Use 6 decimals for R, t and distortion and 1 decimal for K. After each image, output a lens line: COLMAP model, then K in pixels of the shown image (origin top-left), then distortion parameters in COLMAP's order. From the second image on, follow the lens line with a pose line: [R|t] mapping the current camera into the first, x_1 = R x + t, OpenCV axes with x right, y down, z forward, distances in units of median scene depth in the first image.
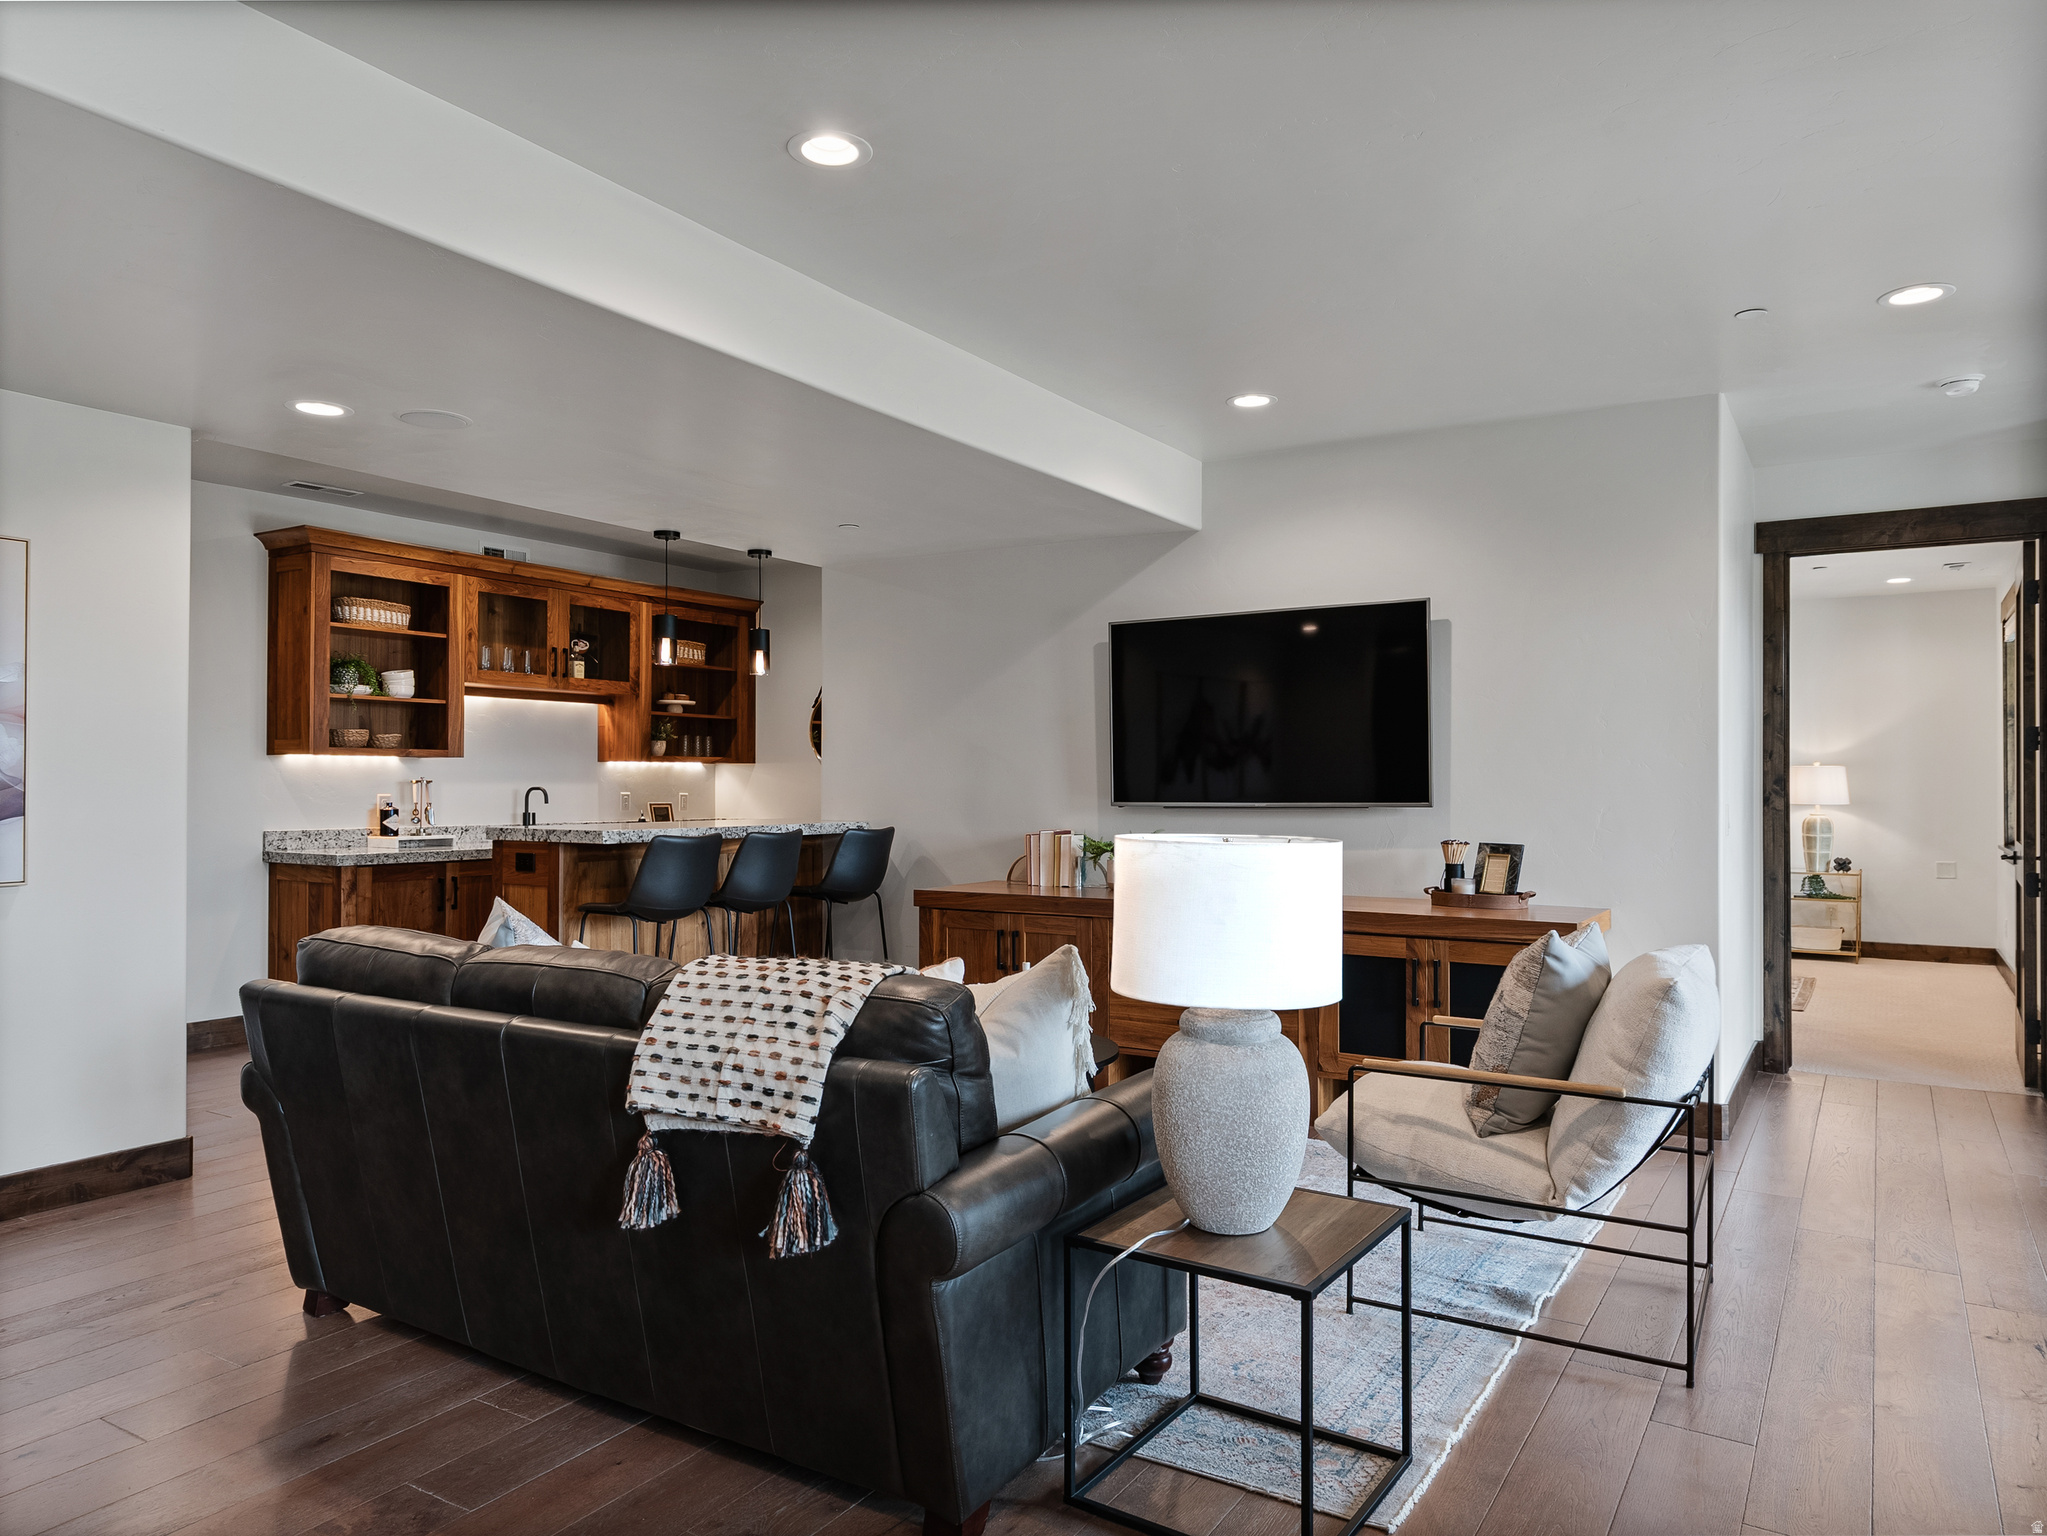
lens RADIAL K [[1374.7, 0, 1030.0], [0, 1374.7, 763.0], [0, 0, 1]] dist [0.007733, 0.000034]
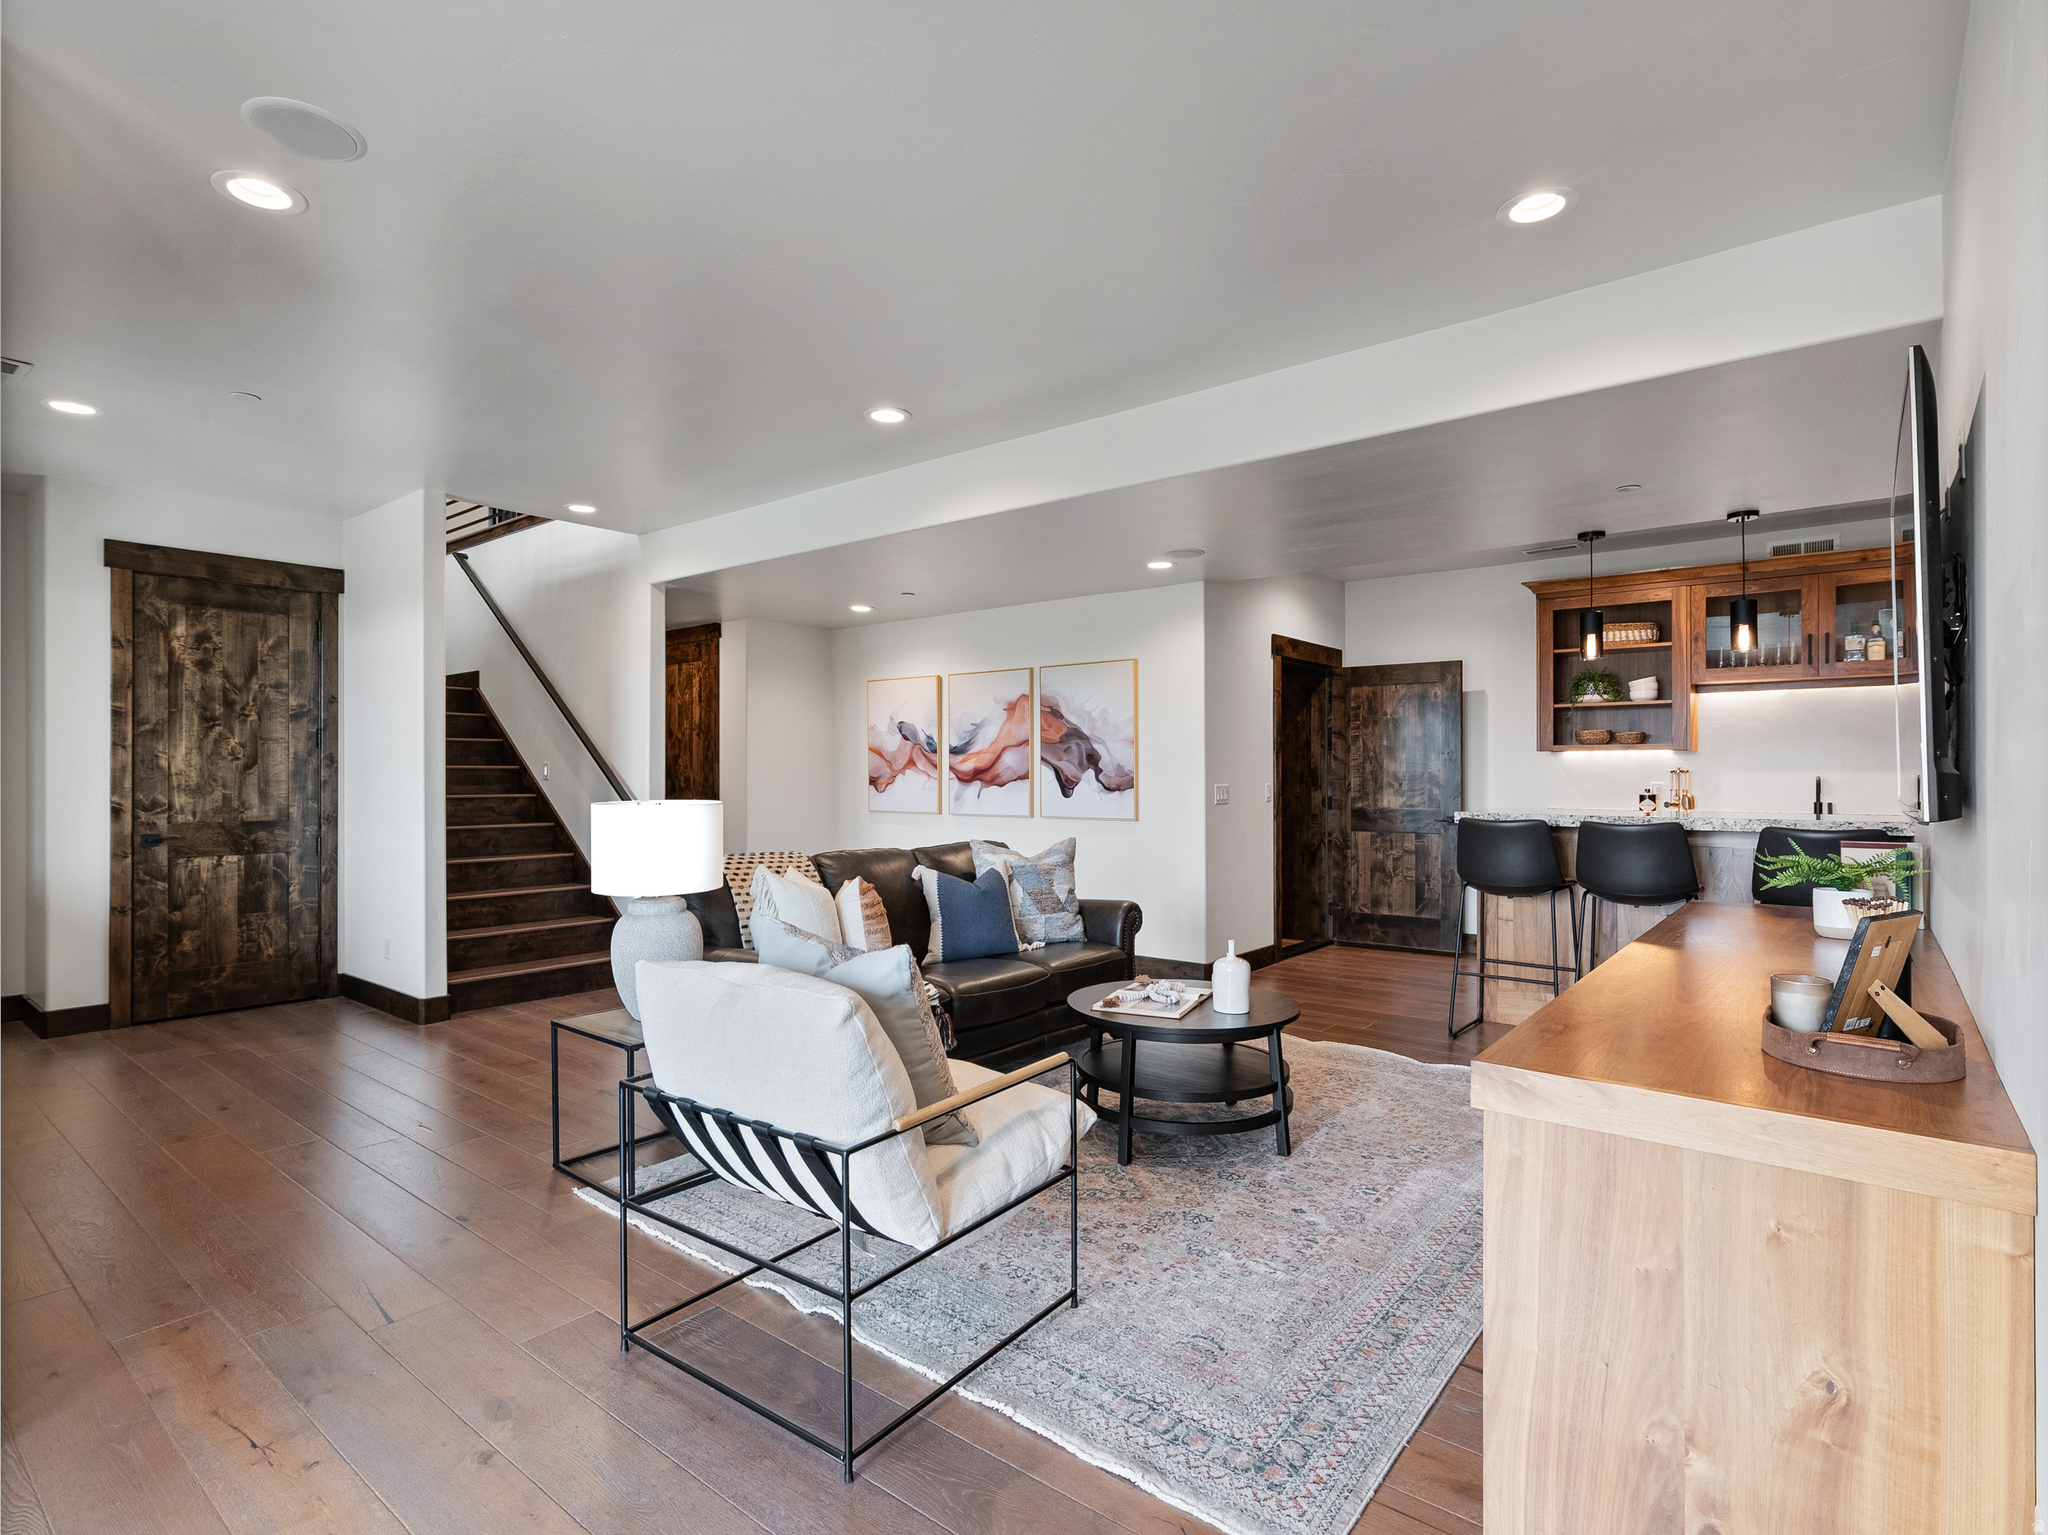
lens RADIAL K [[1061.2, 0, 1031.8], [0, 1061.2, 767.6], [0, 0, 1]] dist [-0.014615, 0.004565]
pose [[-0.123203, -0.006405, -0.992361, 0.501825], [0.015243, 0.999849, -0.008346, 0.009403], [0.992264, -0.016155, -0.123087, 0.580068]]
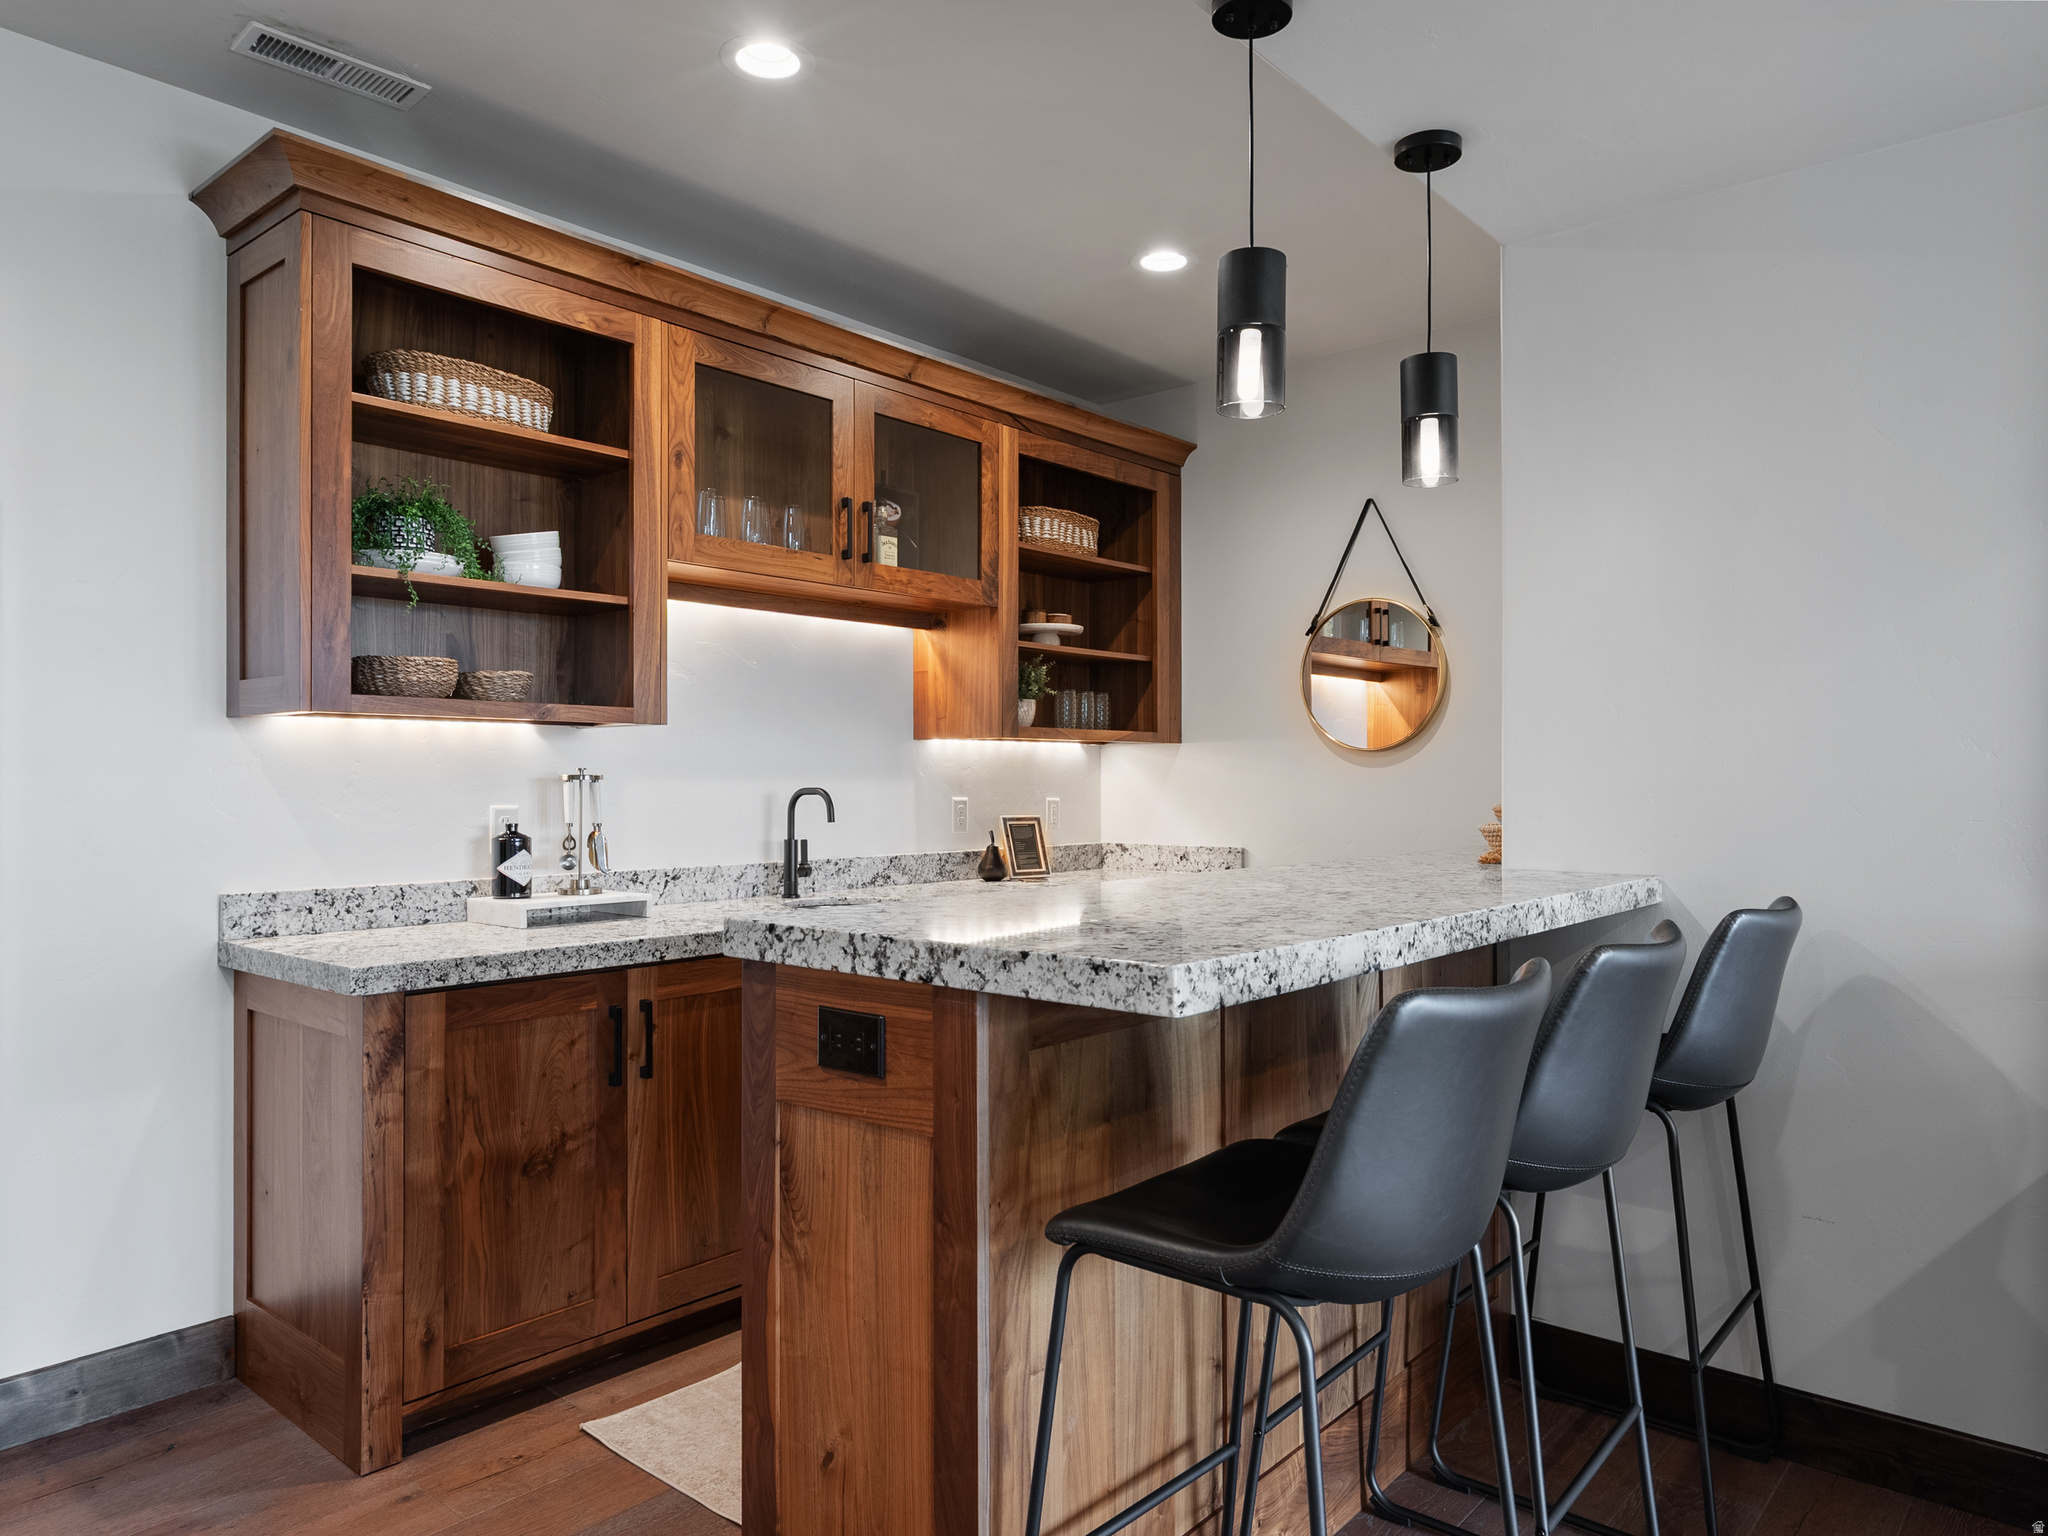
lens RADIAL K [[1314.5, 0, 1021.5], [0, 1314.5, 775.1], [0, 0, 1]] dist [-0.003807, -0.000263]
pose [[0.990334, -0.004300, -0.138639, -0.236664], [0.005818, 0.999928, 0.010540, 0.009032], [0.138583, -0.011245, 0.990287, 0.589727]]
